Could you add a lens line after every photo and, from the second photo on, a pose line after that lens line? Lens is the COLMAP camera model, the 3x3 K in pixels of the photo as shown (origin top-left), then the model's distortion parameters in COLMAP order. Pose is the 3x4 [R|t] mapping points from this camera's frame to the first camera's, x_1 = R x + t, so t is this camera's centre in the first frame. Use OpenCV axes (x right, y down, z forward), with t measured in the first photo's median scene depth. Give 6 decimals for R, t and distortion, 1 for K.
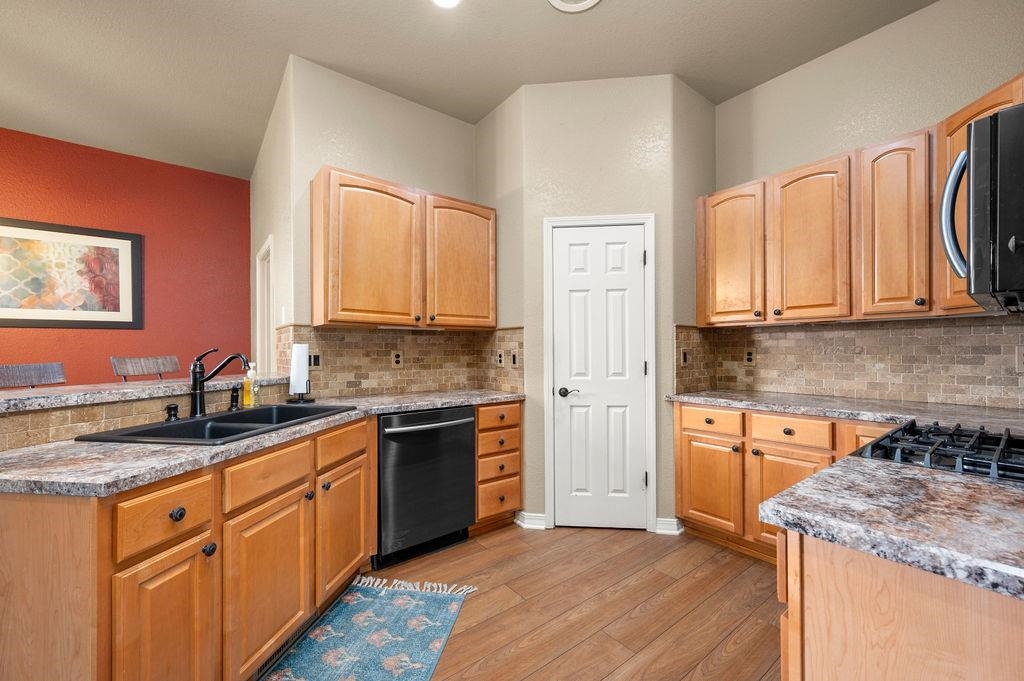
lens RADIAL K [[410.7, 0, 514.5], [0, 410.7, 352.1], [0, 0, 1]] dist [-0.000016, 0.000095]
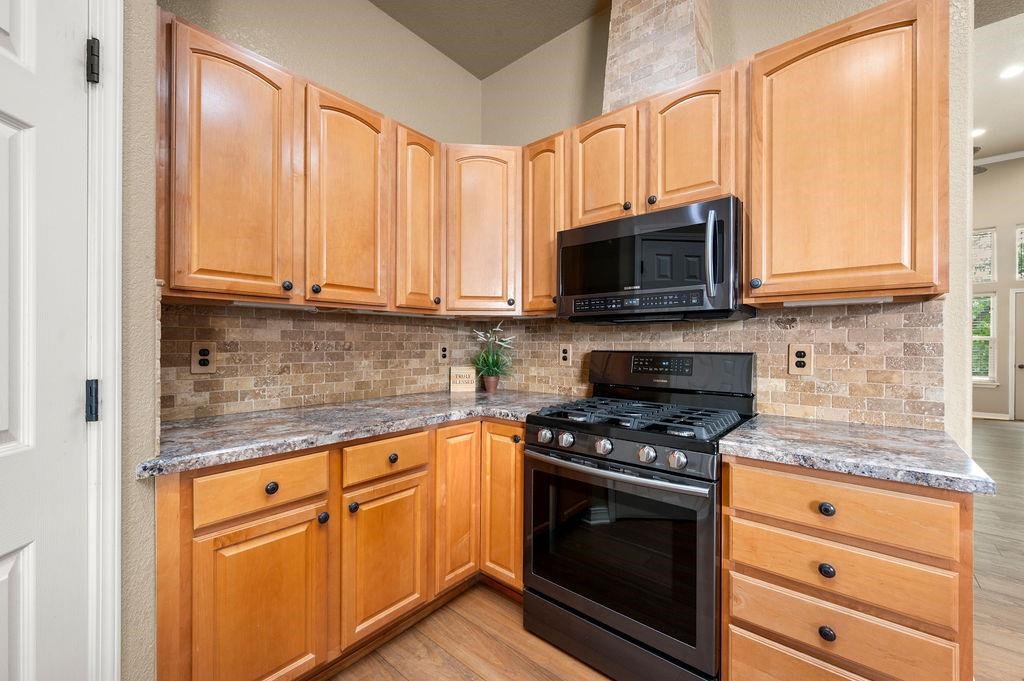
lens RADIAL K [[408.3, 0, 511.9], [0, 408.3, 338.2], [0, 0, 1]] dist [0.000322, 0.000126]
pose [[-0.215379, 0.020495, 0.976315, -0.090980], [0.002813, 0.999789, -0.020367, -0.003019], [-0.976526, -0.001641, -0.215392, 0.997975]]
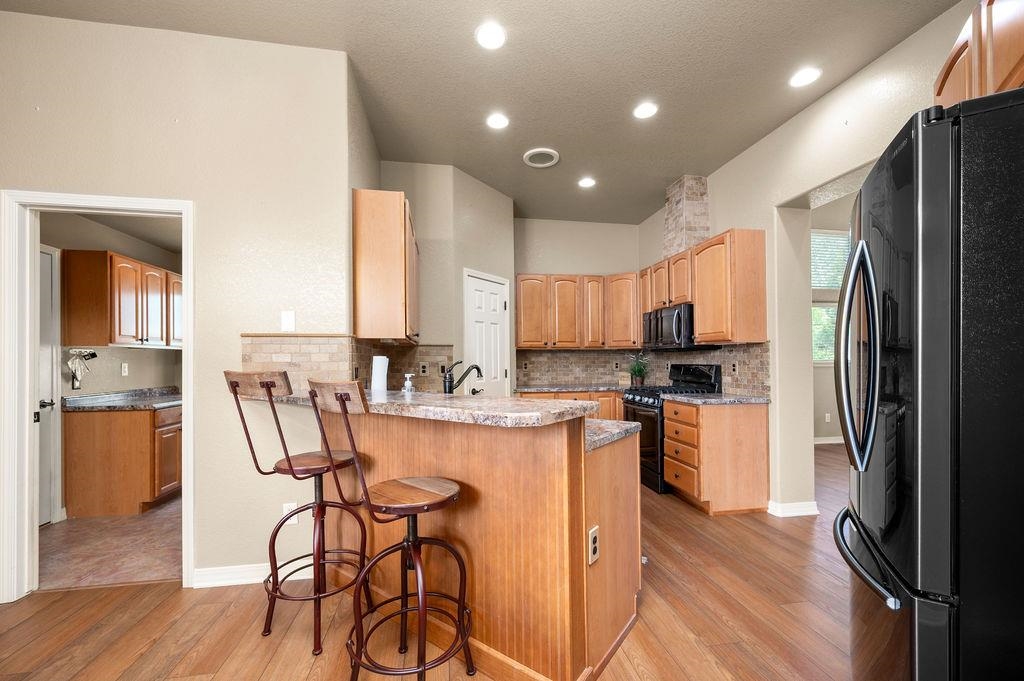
lens RADIAL K [[410.7, 0, 514.5], [0, 410.7, 352.1], [0, 0, 1]] dist [-0.000016, 0.000095]
pose [[0.465925, 0.022628, 0.884535, -1.483387], [0.005590, 0.999578, -0.028516, 0.001247], [-0.884807, 0.018231, 0.465602, 0.280674]]
